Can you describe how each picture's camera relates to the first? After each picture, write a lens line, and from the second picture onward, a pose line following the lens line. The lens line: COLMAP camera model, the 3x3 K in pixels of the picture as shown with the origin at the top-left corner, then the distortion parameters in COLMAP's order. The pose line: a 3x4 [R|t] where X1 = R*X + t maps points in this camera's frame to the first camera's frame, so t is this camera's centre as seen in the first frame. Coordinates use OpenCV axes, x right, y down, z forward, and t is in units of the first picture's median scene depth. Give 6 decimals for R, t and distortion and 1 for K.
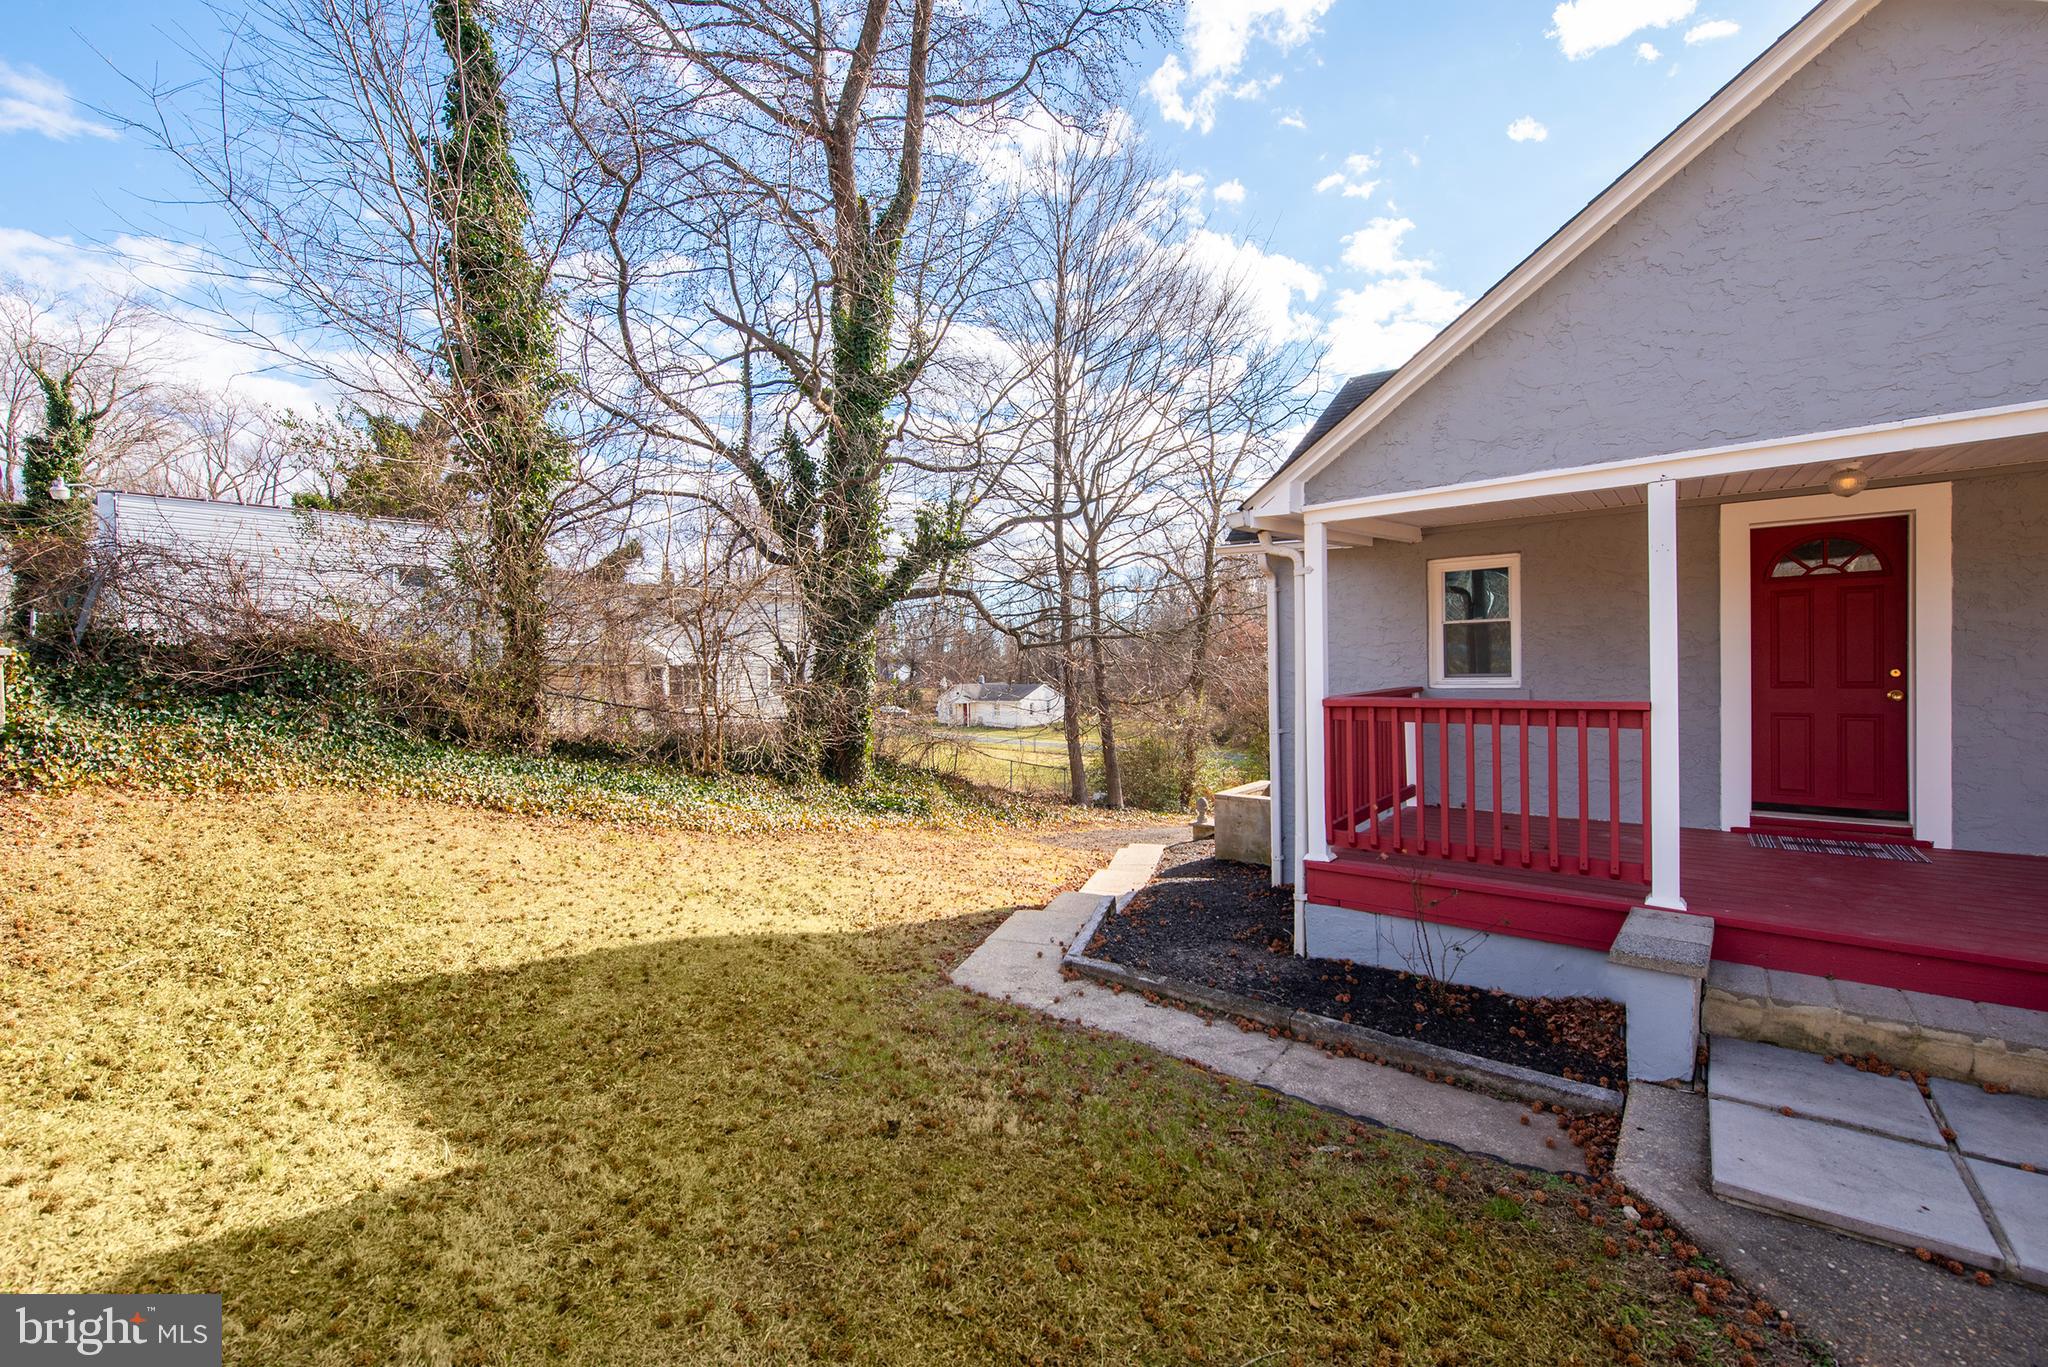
lens RADIAL K [[825.3, 0, 1024.0], [0, 825.3, 683.5], [0, 0, 1]] dist [-0.000410, -0.000726]
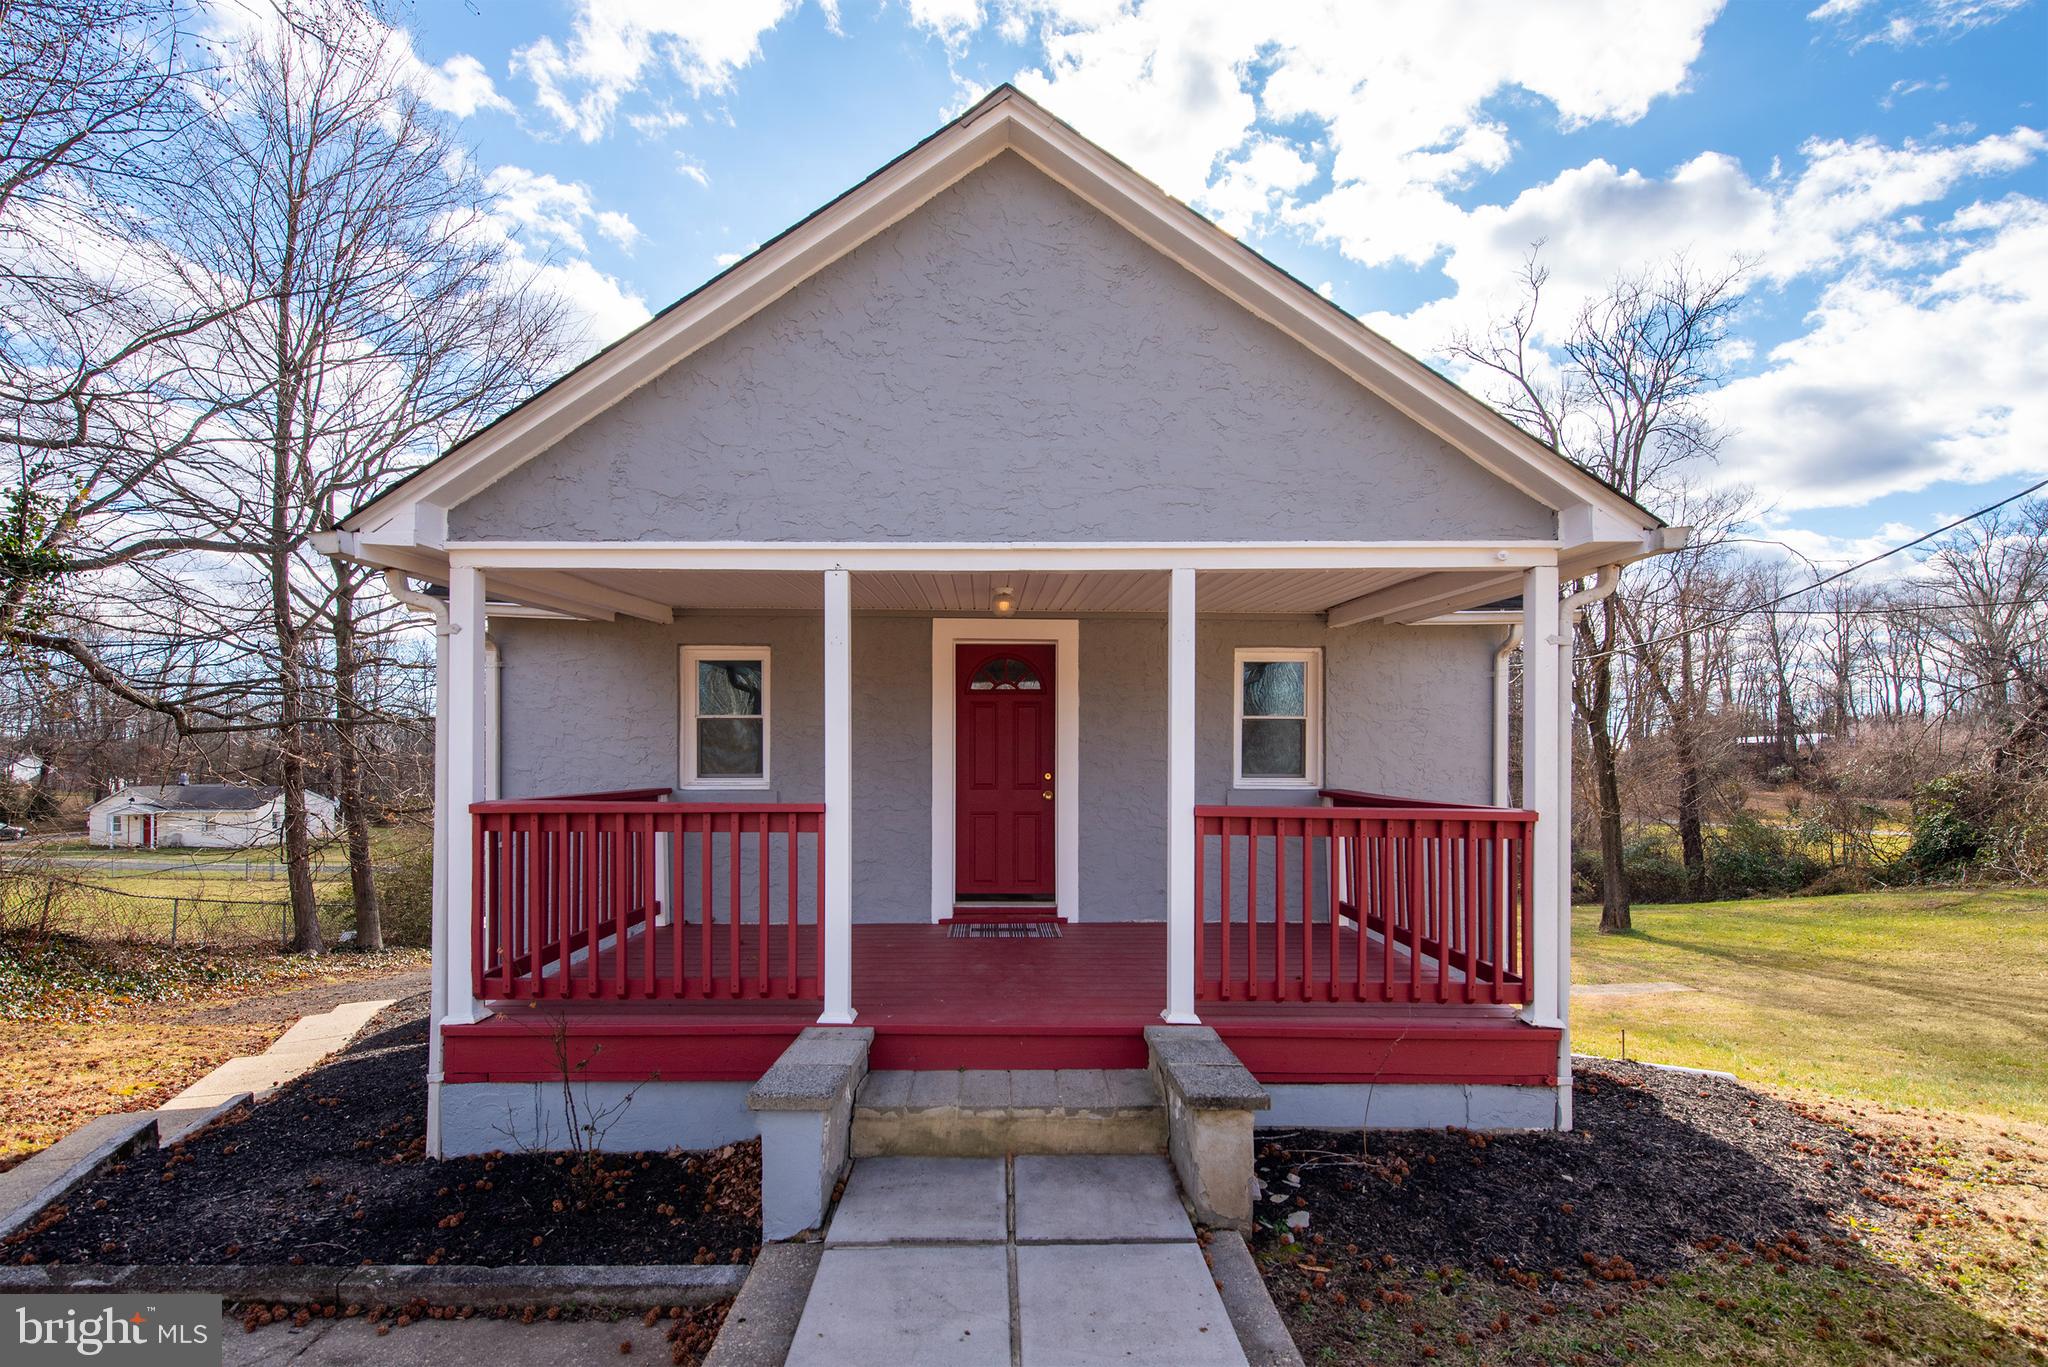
lens RADIAL K [[858.1, 0, 1011.0], [0, 858.1, 763.8], [0, 0, 1]] dist [-0.005064, -0.000481]
pose [[0.766197, 0.019816, 0.642300, 0.251362], [-0.002719, 0.999615, -0.027596, 0.003279], [-0.642600, 0.019397, 0.765957, 0.101221]]
